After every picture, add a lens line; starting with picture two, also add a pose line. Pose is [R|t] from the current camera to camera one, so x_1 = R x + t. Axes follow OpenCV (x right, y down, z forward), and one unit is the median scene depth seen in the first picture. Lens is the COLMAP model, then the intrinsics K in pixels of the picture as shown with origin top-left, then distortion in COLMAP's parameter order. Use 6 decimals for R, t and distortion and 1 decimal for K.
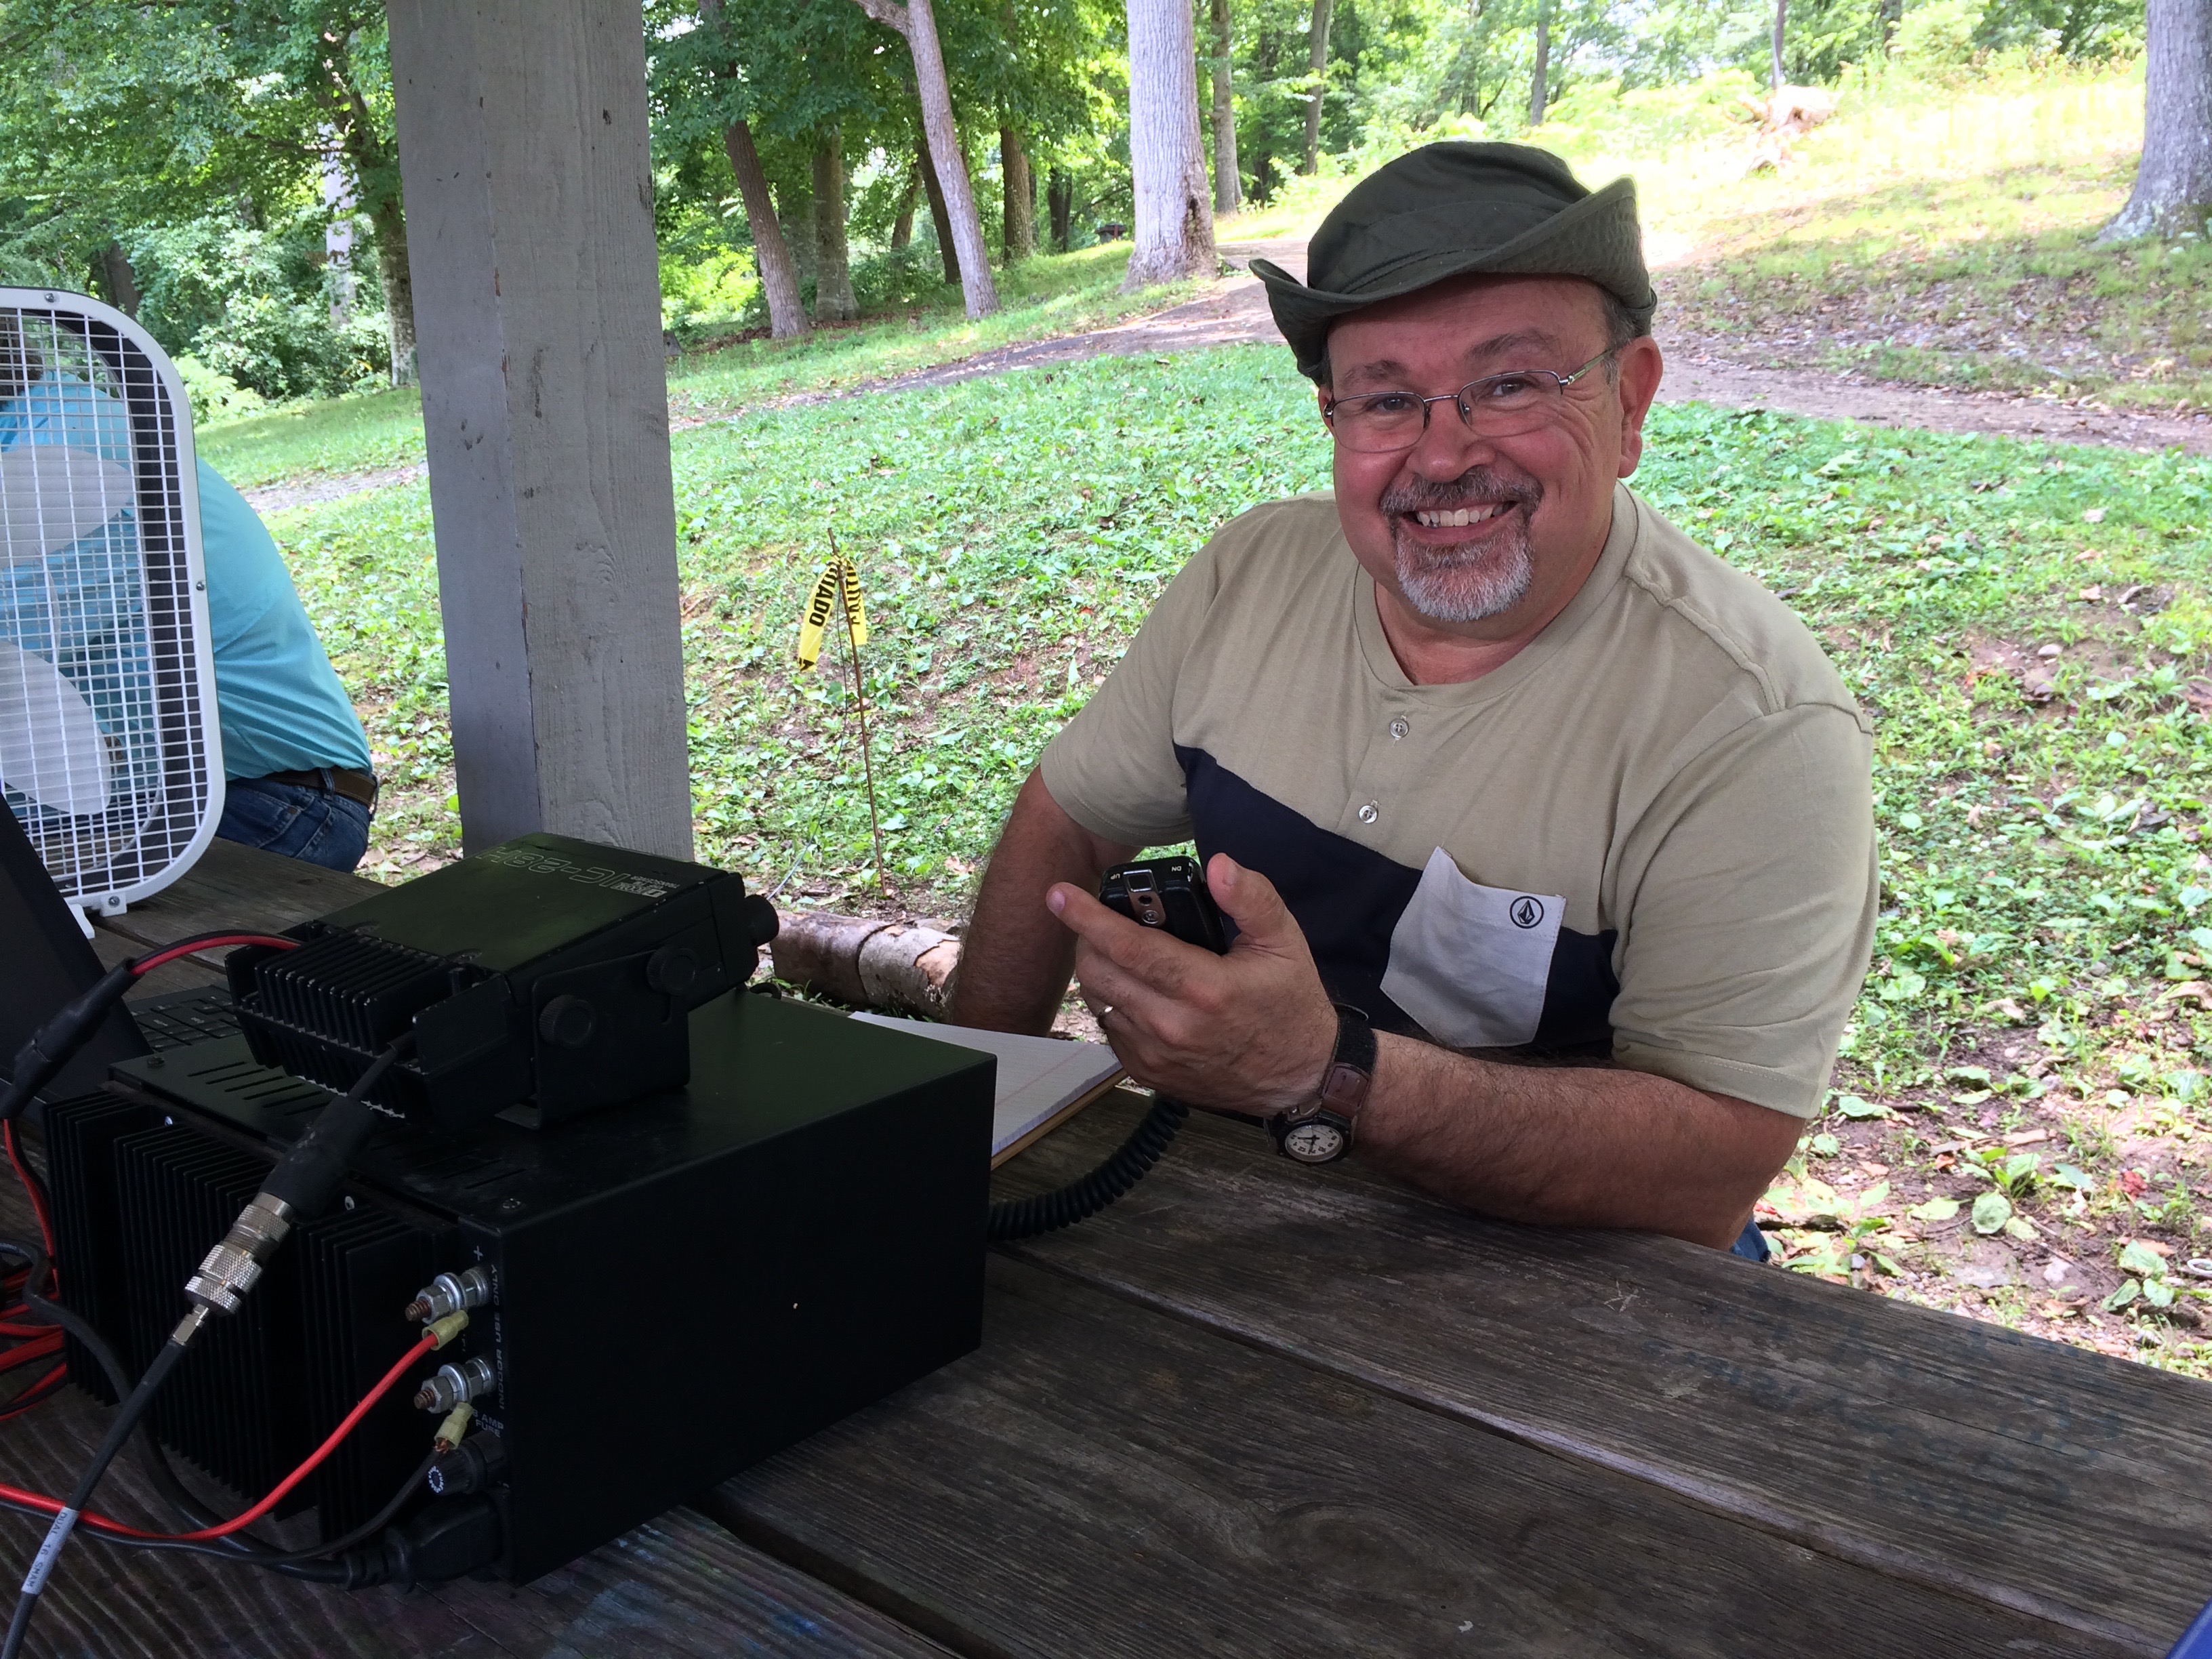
lens RADIAL K [[1918.6, 0, 1106.0], [0, 1918.6, 829.5], [0, 0, 1]] dist [0.050901, -0.054725]
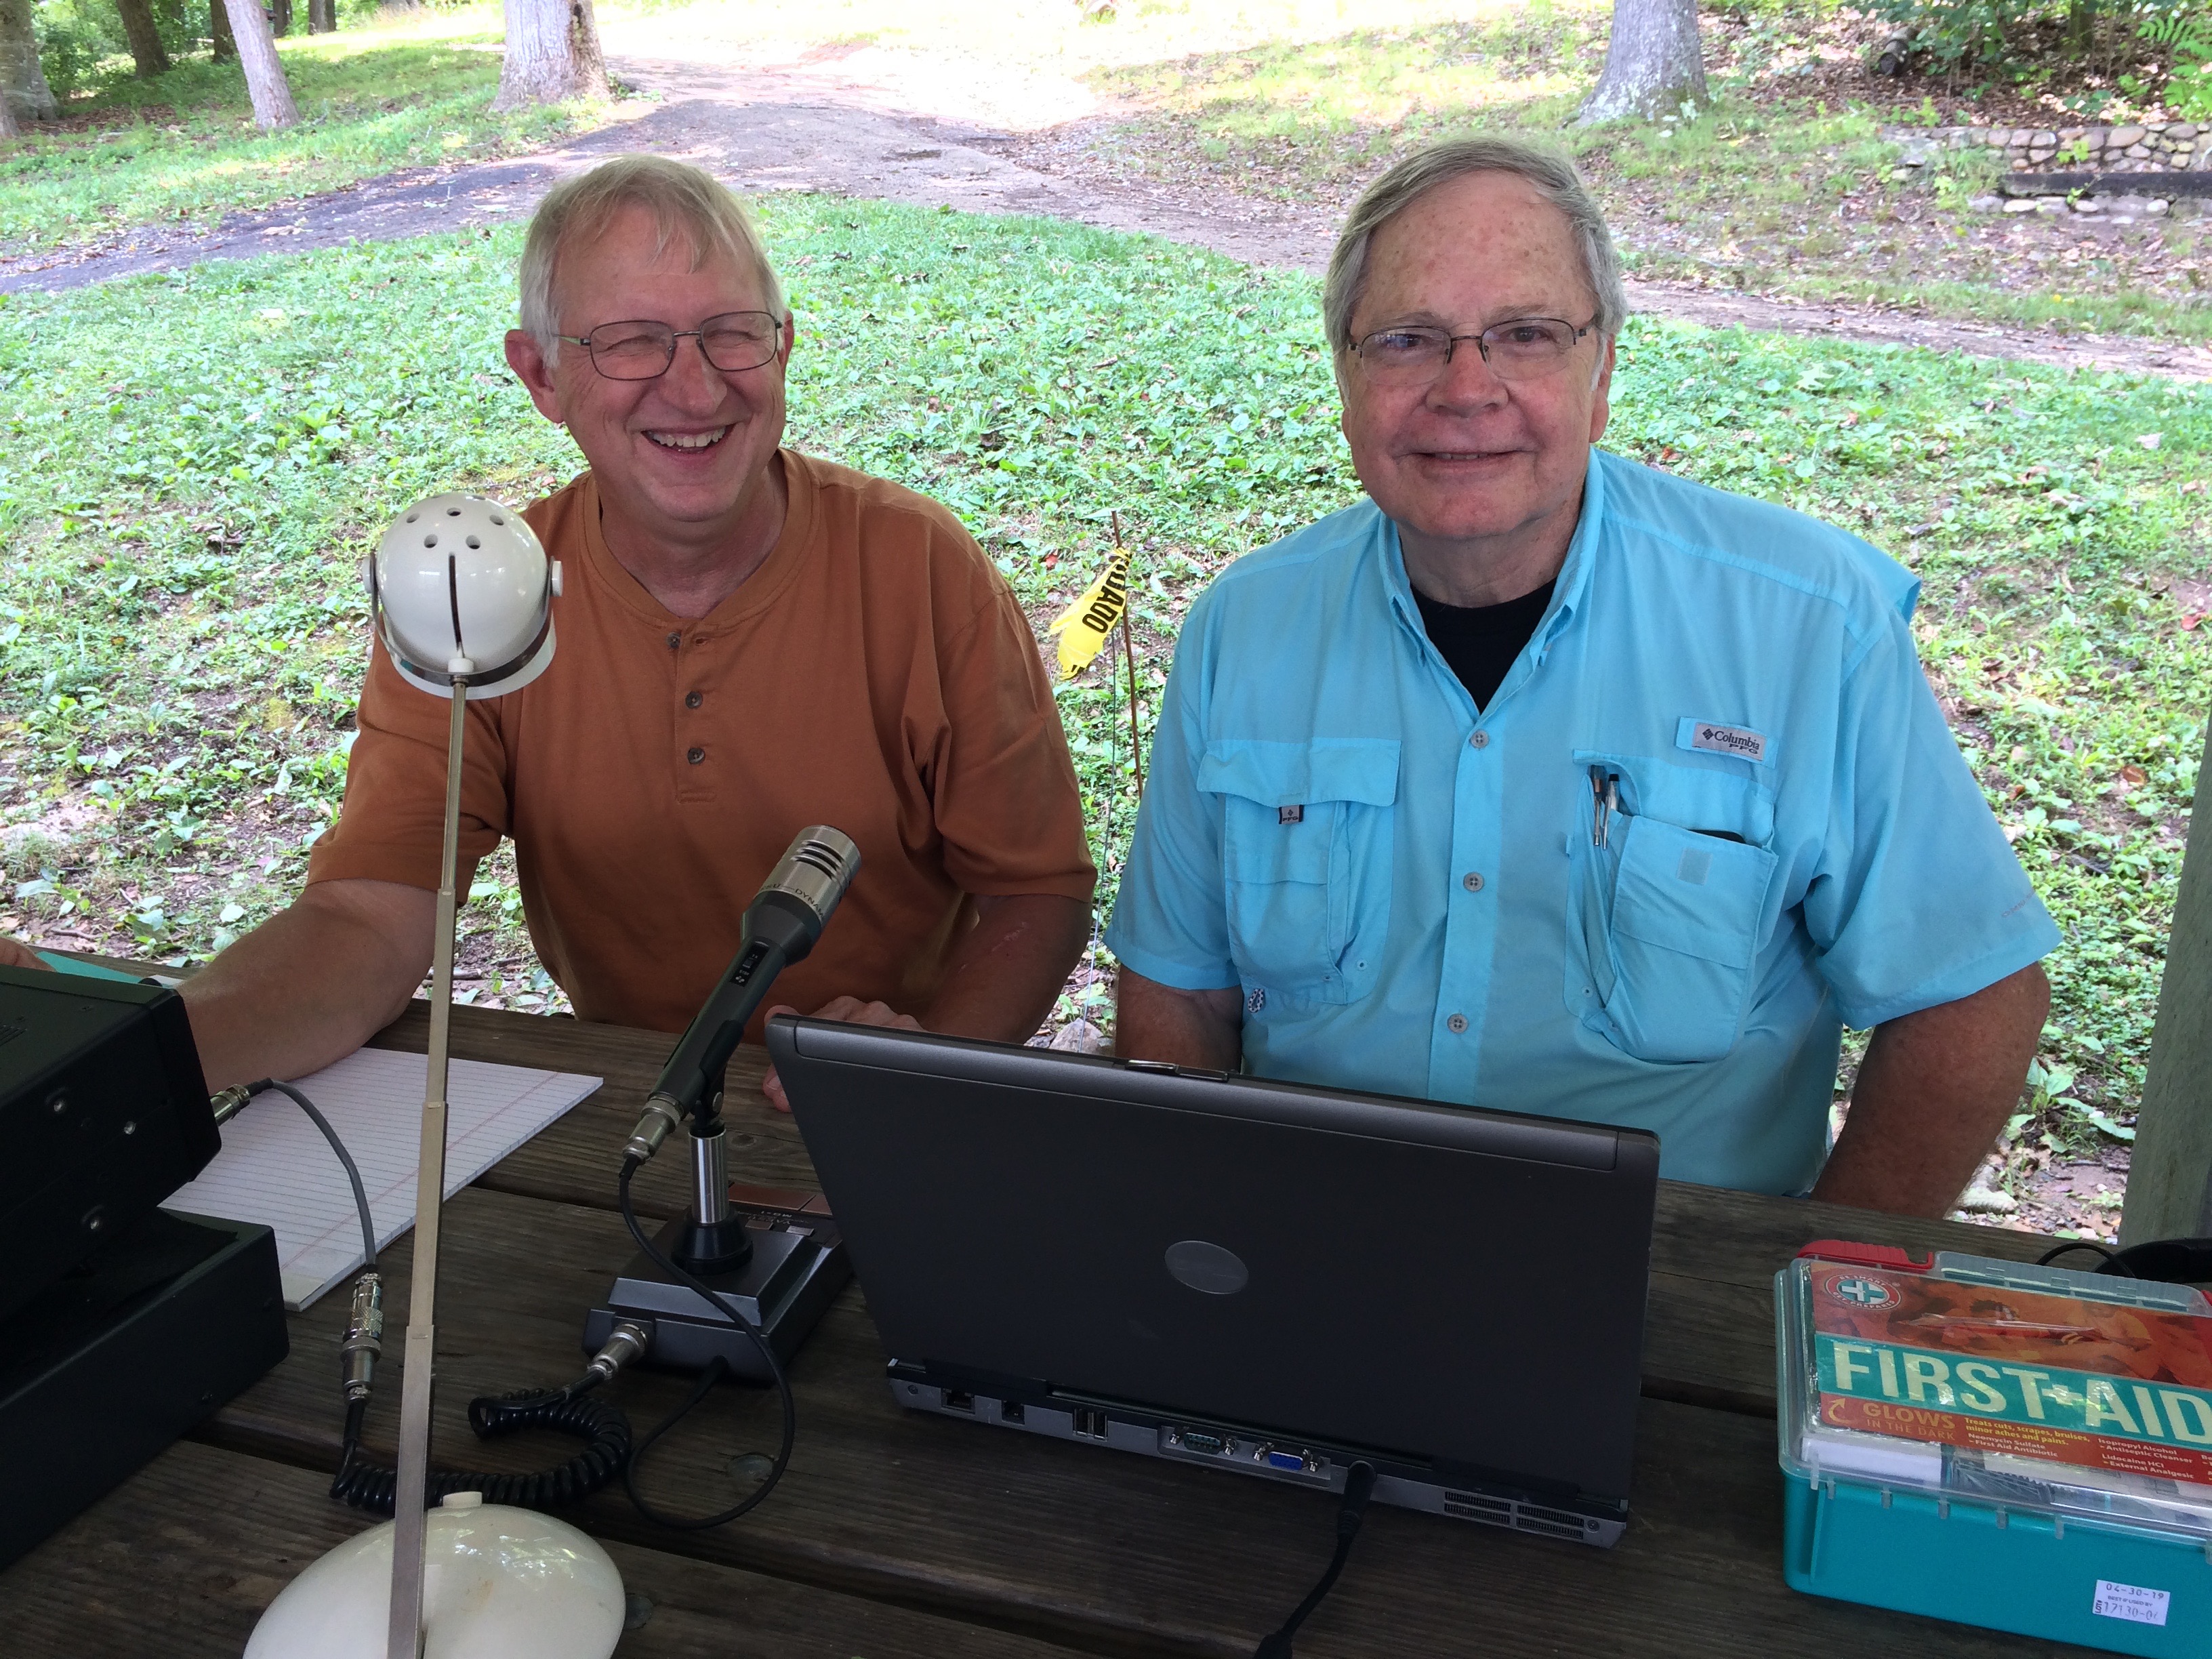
lens RADIAL K [[1918.6, 0, 1106.0], [0, 1918.6, 829.5], [0, 0, 1]] dist [0.050901, -0.054725]
pose [[0.906176, -0.102459, 0.410302, -0.482288], [0.068011, 0.992886, 0.097732, -0.111804], [-0.417396, -0.060657, 0.906698, 0.363772]]
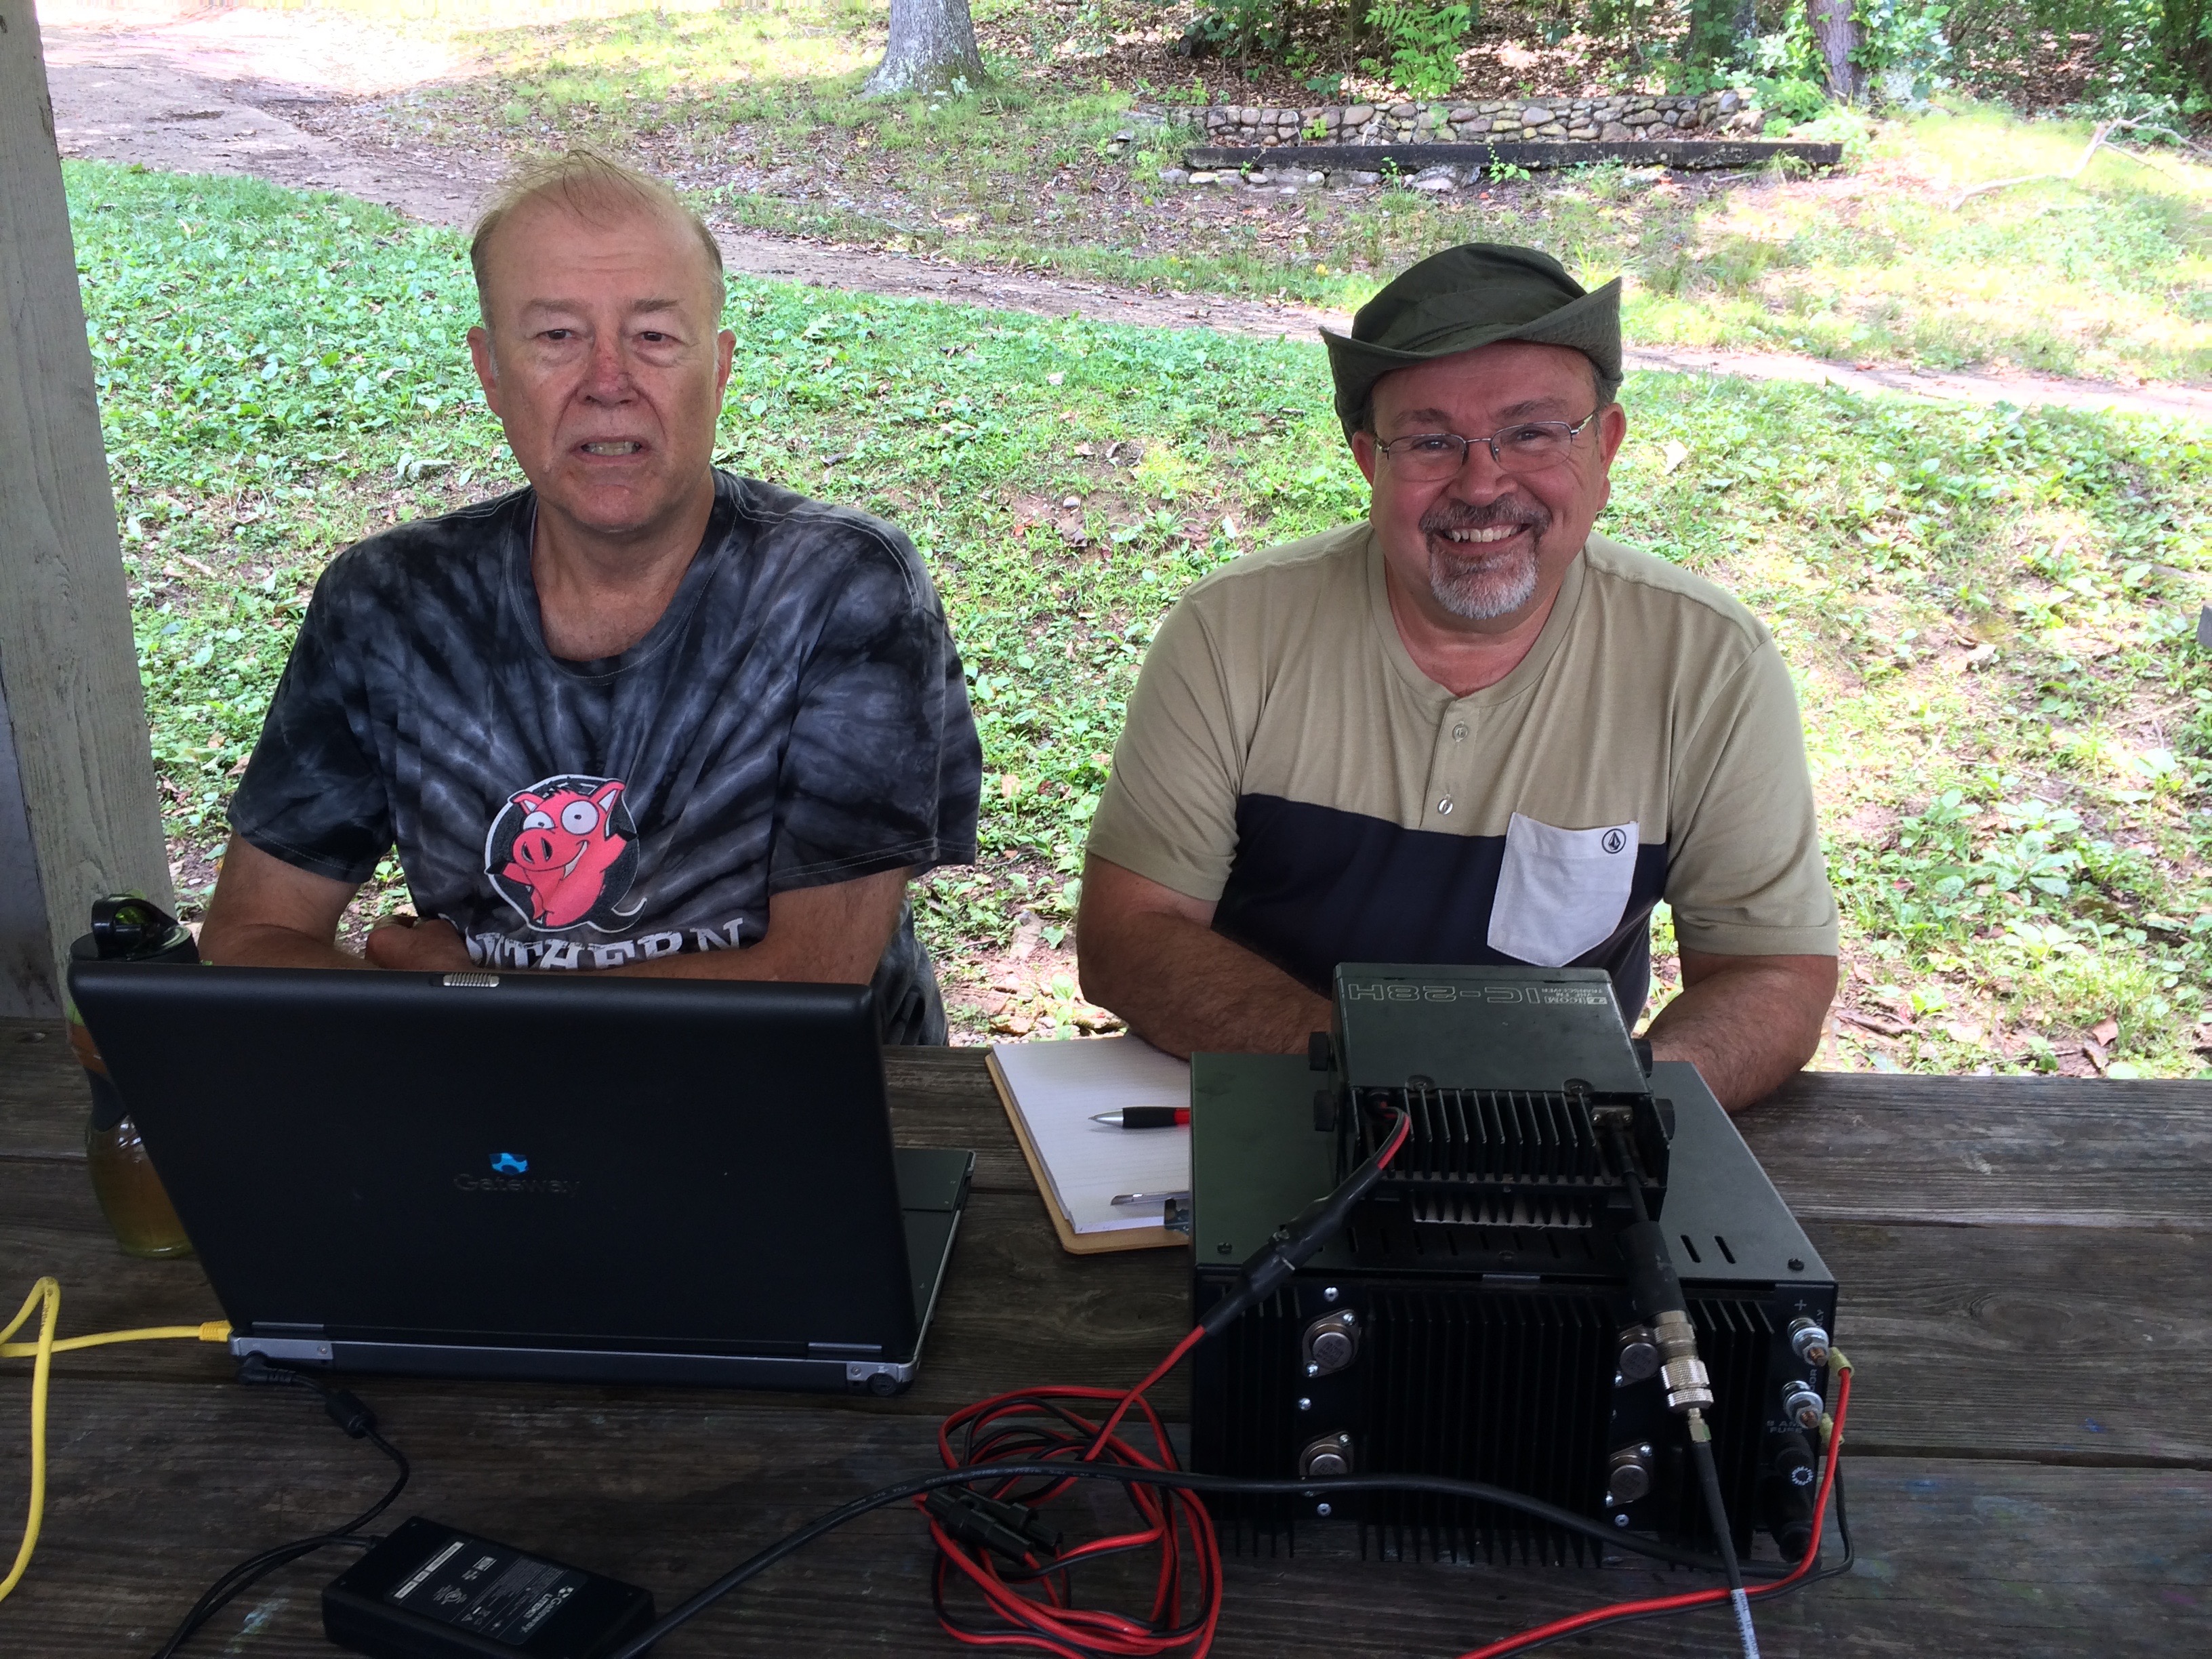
lens RADIAL K [[1916.1, 0, 1146.7], [0, 1916.1, 805.5], [0, 0, 1]] dist [0.155478, -0.224799]
pose [[0.800699, -0.155849, 0.578439, -0.159632], [0.111027, 0.987445, 0.112360, -0.031116], [-0.588688, -0.025744, 0.807950, 0.015284]]
